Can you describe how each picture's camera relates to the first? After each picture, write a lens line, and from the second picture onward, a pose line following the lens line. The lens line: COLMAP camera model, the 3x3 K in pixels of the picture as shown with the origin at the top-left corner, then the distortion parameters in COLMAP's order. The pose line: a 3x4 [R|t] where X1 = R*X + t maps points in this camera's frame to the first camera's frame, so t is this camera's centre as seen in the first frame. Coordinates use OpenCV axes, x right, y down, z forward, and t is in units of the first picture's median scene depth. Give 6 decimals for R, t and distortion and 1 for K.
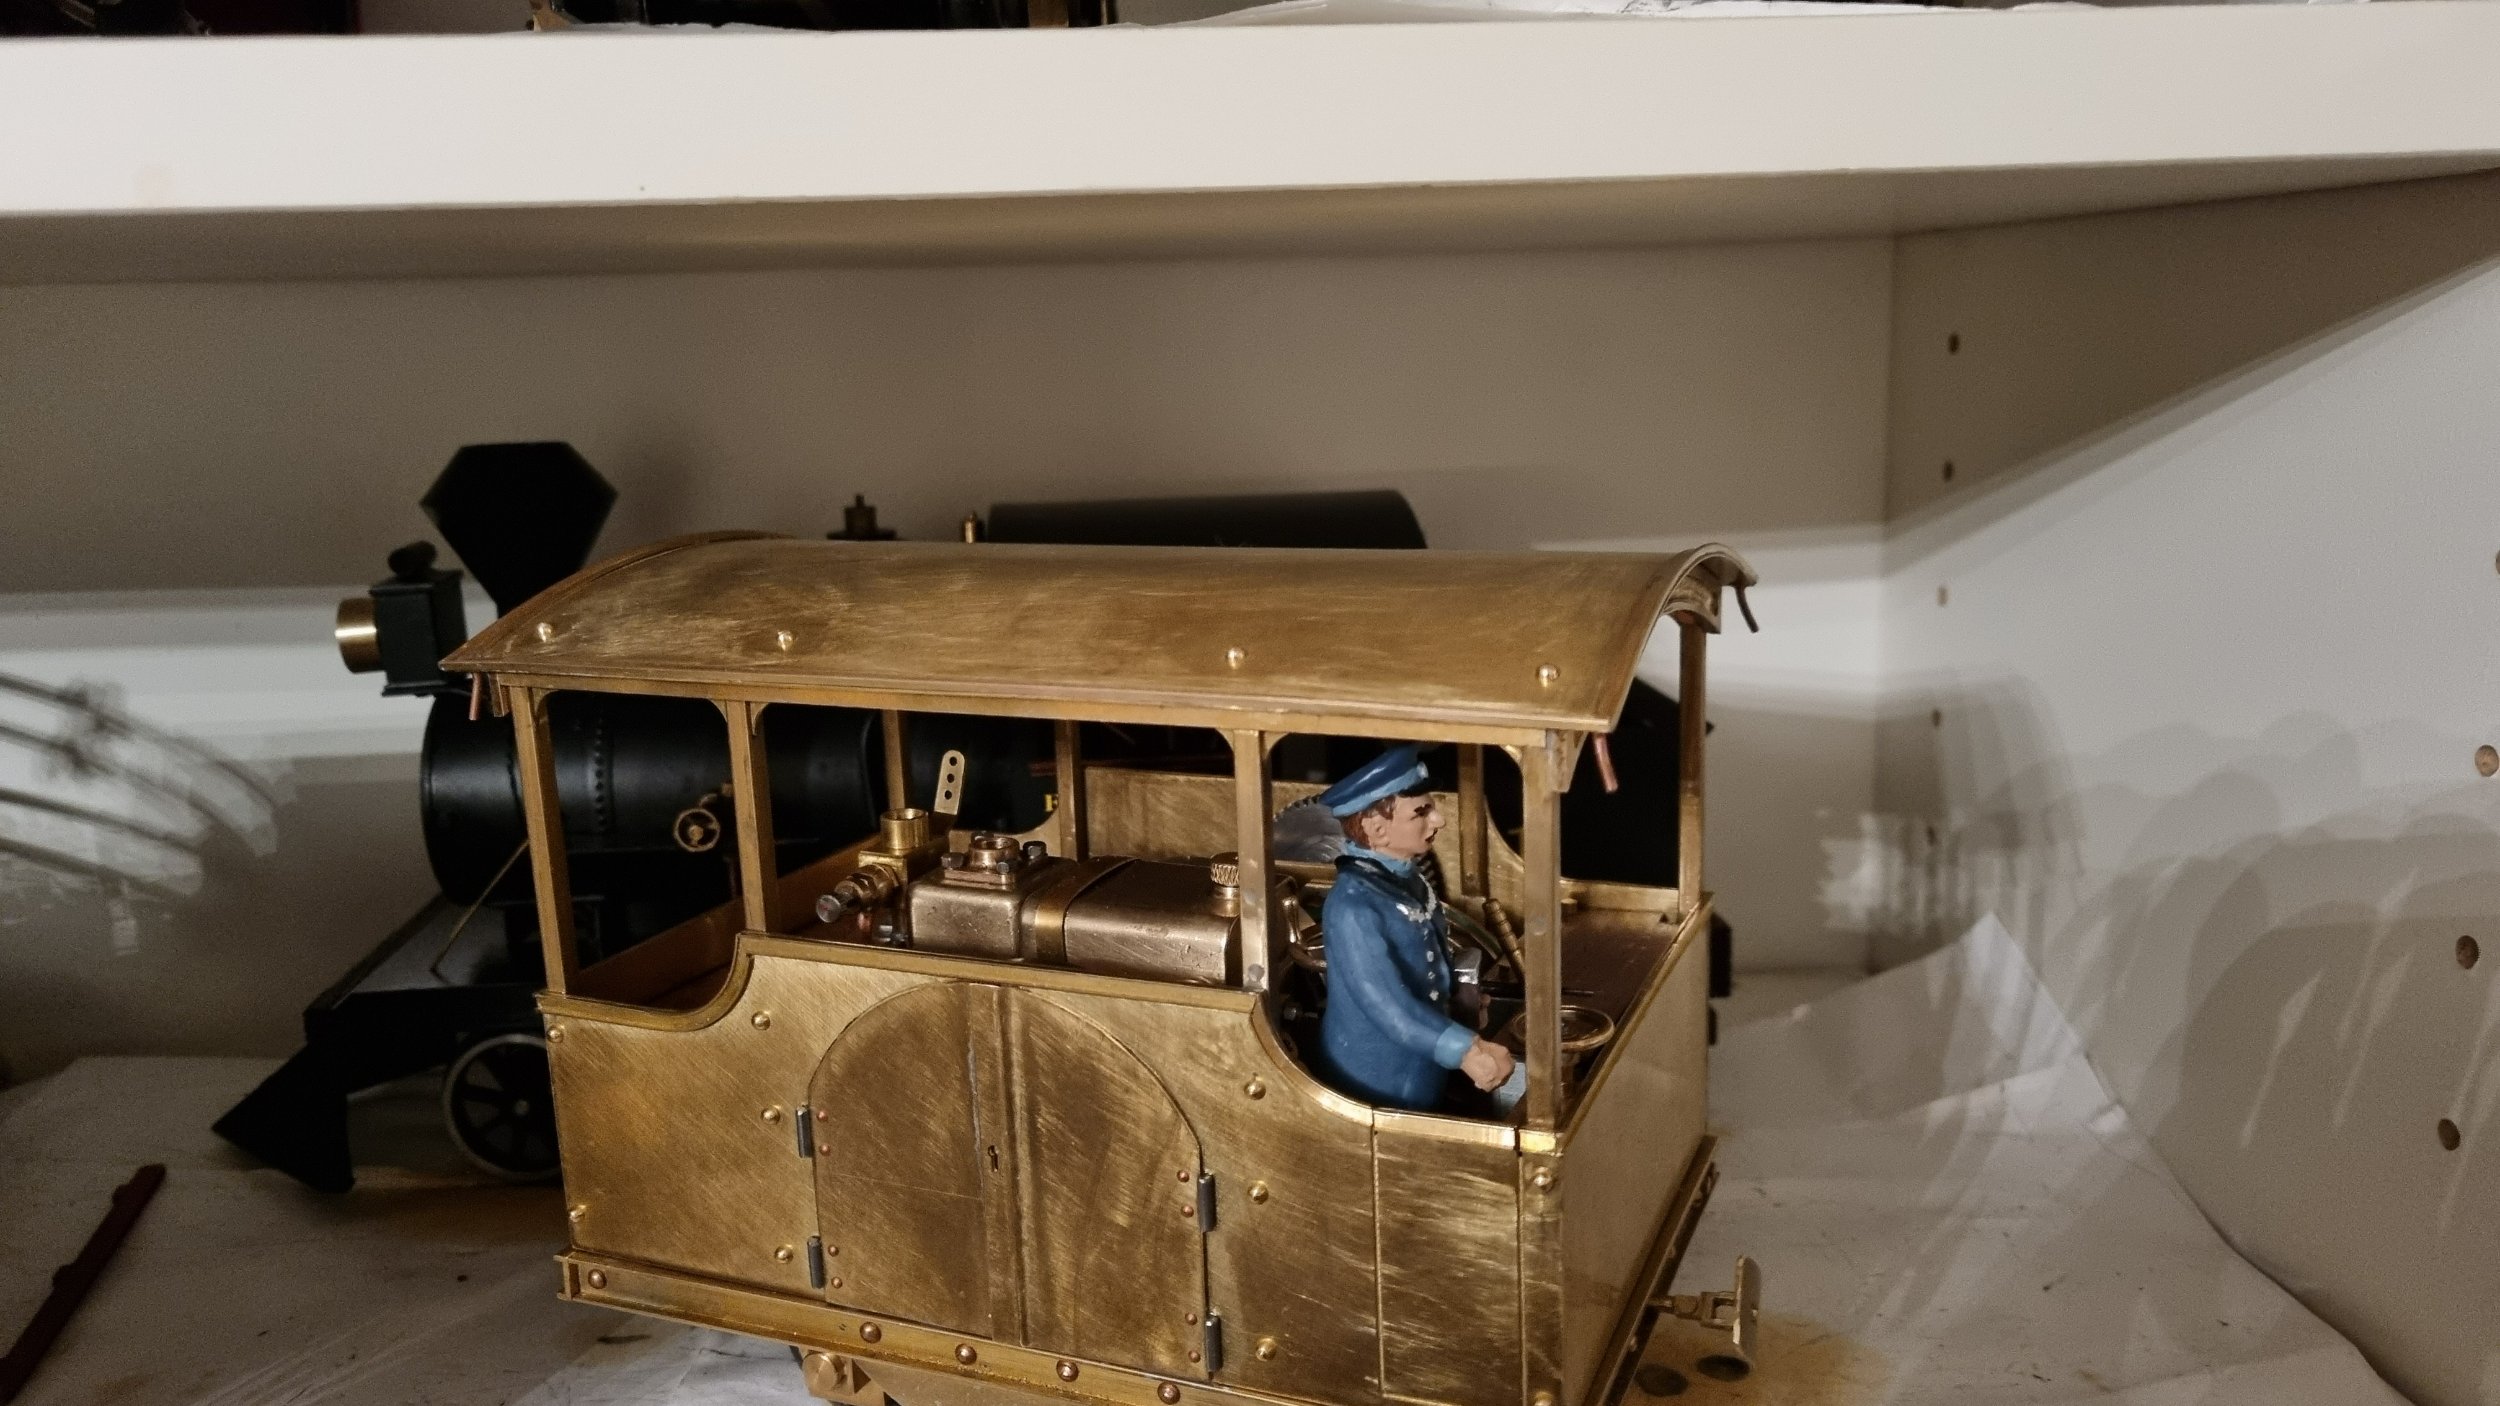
lens RADIAL K [[1870.0, 0, 1239.8], [0, 1870.0, 693.5], [0, 0, 1]] dist [0.030926, -0.010226]
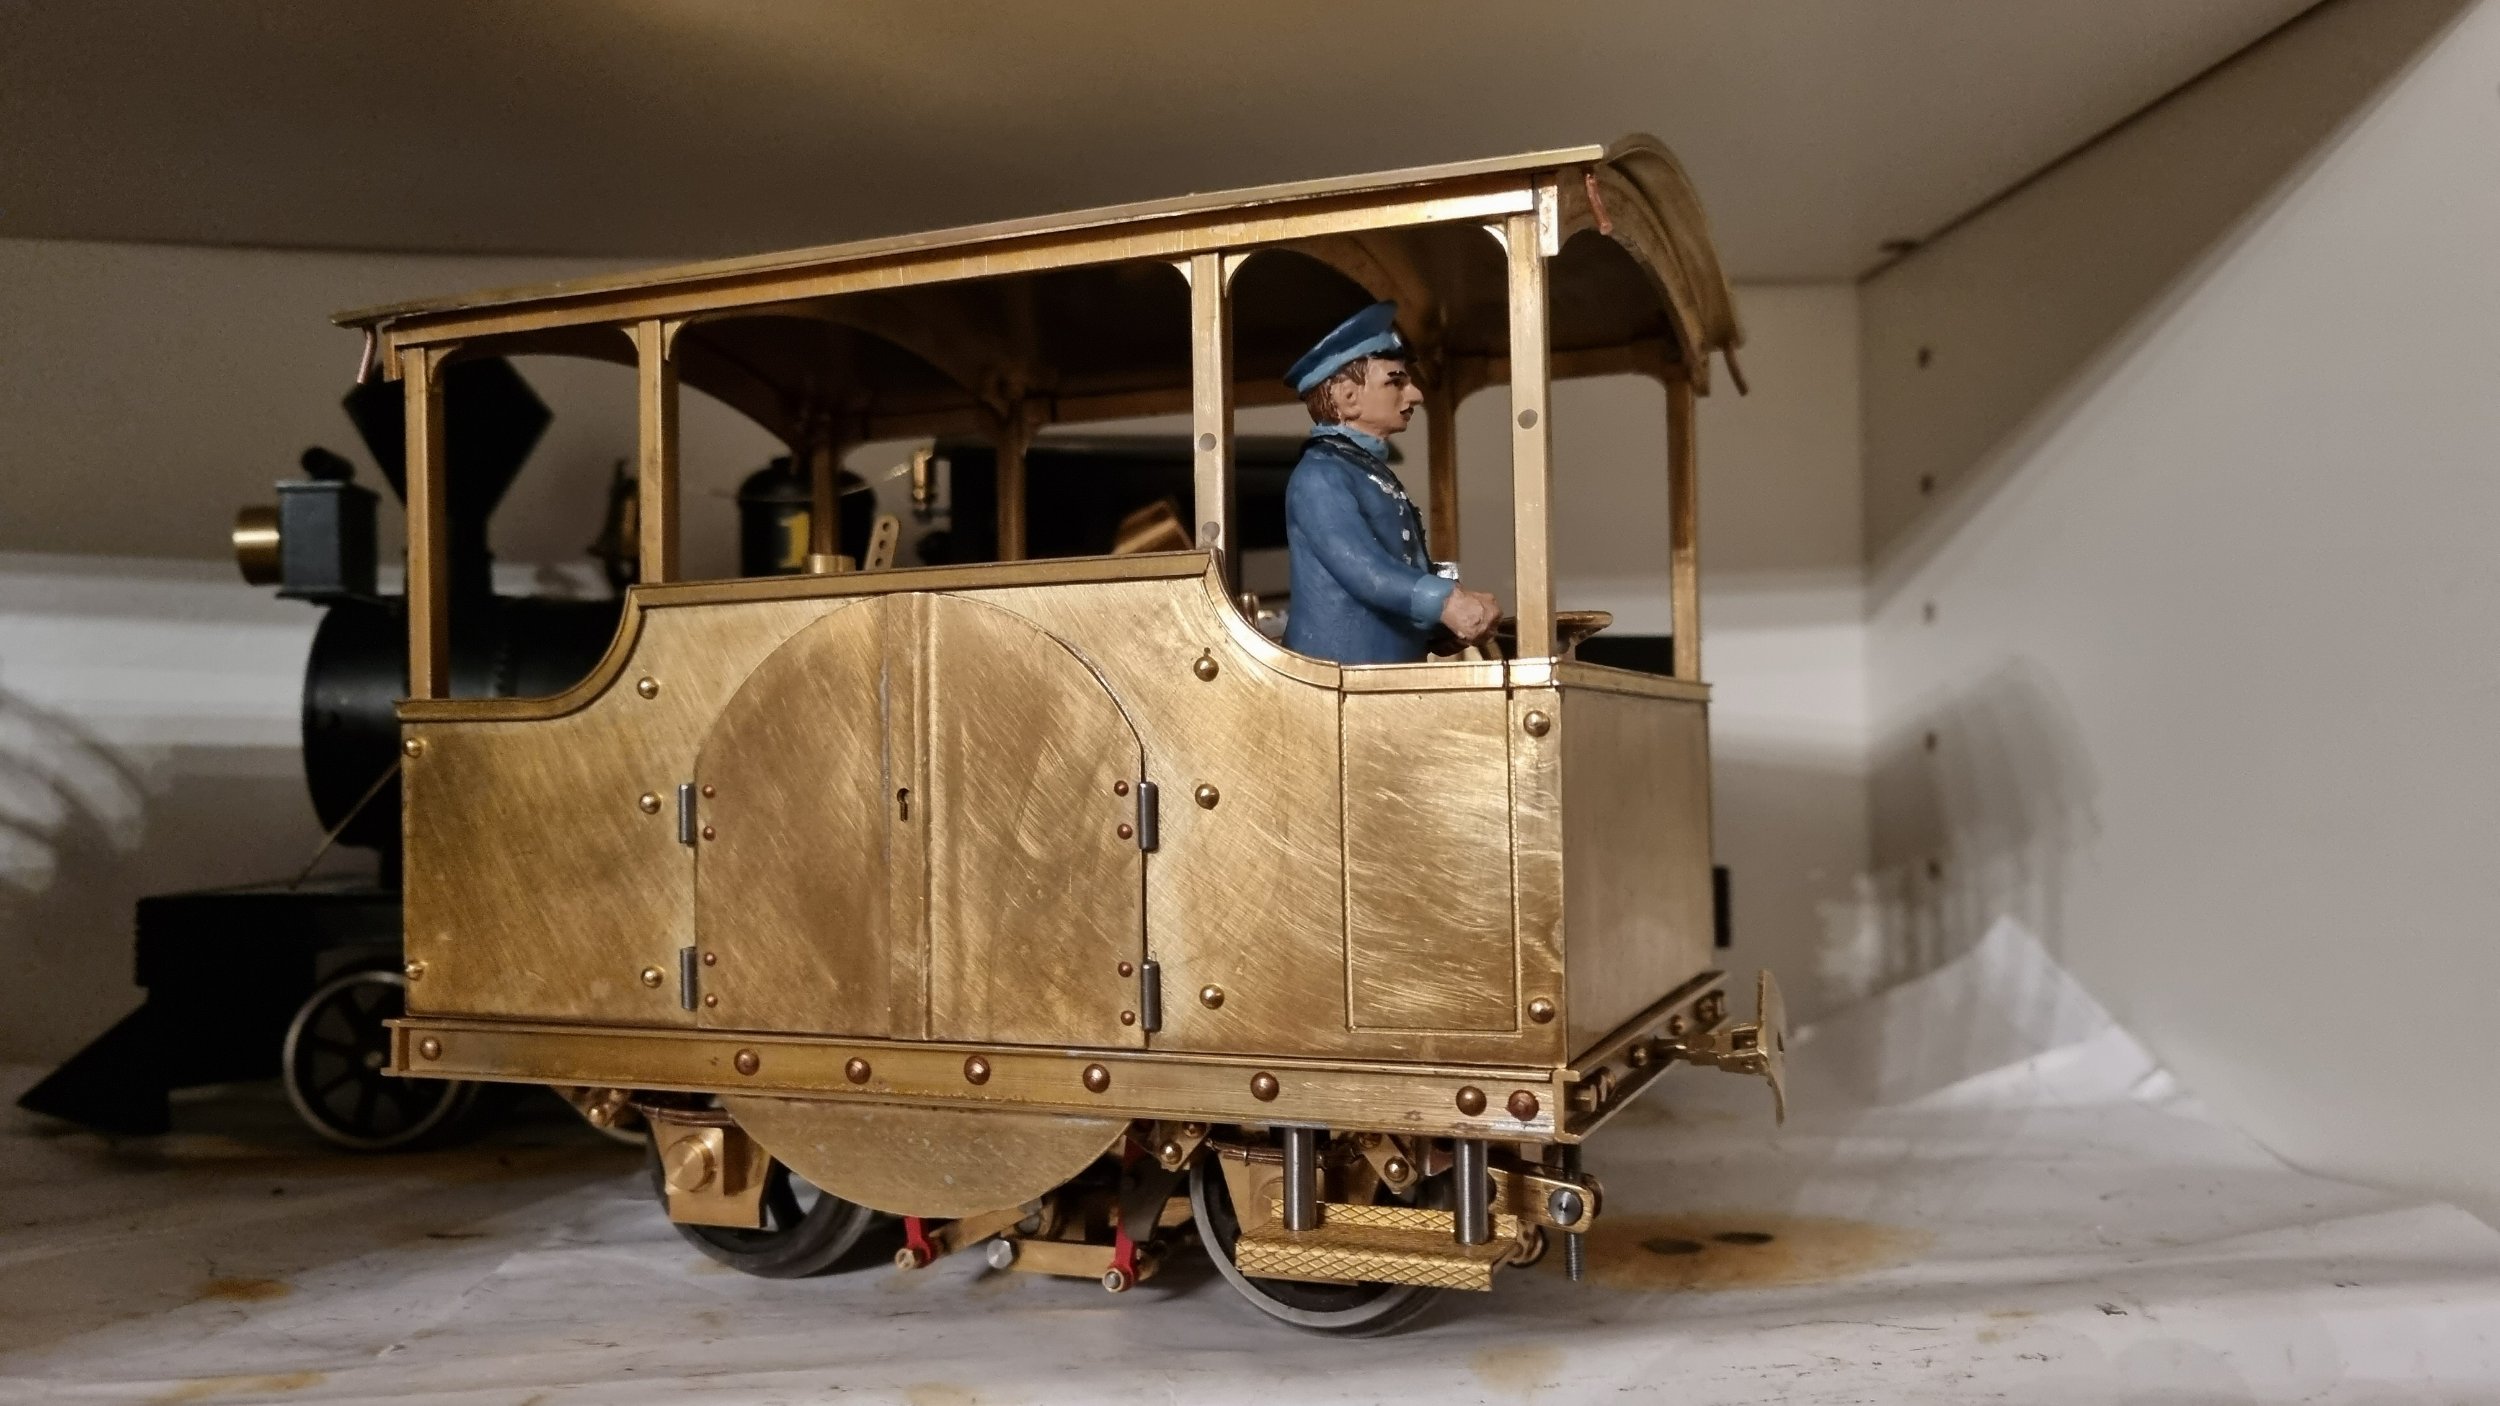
lens RADIAL K [[1881.9, 0, 1250.0], [0, 1881.9, 703.0], [0, 0, 1]] dist [0.026930, -0.010258]
pose [[0.999497, 0.022317, 0.022525, 0.008067], [-0.016726, 0.974577, -0.223429, 0.379837], [-0.026938, 0.222940, 0.974460, 0.130086]]
